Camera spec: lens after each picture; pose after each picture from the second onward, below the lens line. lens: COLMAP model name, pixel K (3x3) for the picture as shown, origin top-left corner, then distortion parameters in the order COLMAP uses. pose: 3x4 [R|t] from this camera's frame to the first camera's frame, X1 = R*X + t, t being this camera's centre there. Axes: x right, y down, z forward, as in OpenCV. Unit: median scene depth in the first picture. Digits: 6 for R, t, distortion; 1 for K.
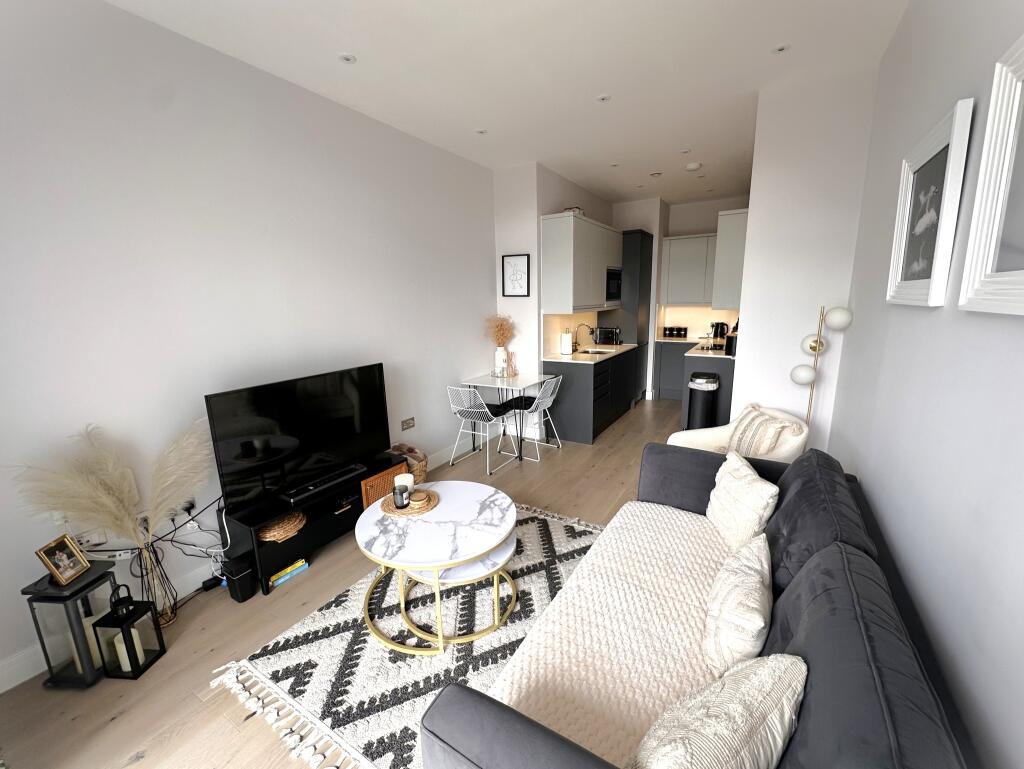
lens RADIAL K [[412.7, 0, 507.1], [0, 412.7, 379.3], [0, 0, 1]] dist [0.001410, -0.000011]
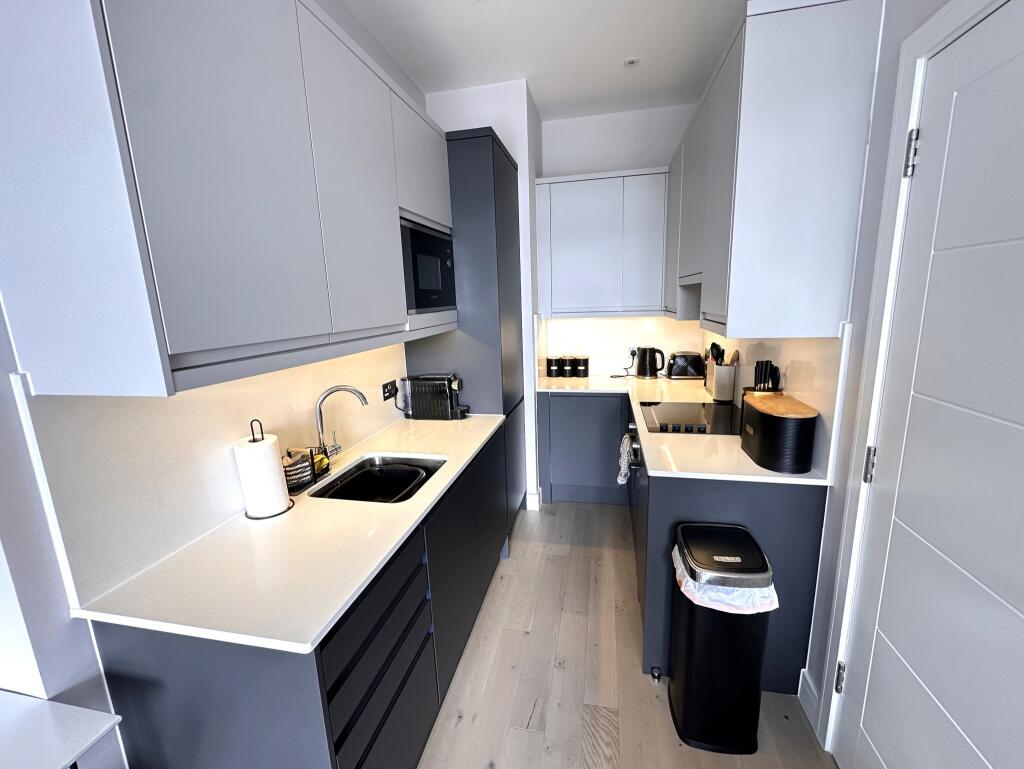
lens RADIAL K [[412.7, 0, 512.8], [0, 412.7, 384.8], [0, 0, 1]] dist [0.001410, -0.000011]
pose [[0.939767, -0.077878, 0.332826, 0.174831], [0.076433, 0.996922, 0.017454, -0.112559], [-0.333161, 0.009036, 0.942827, 0.559715]]
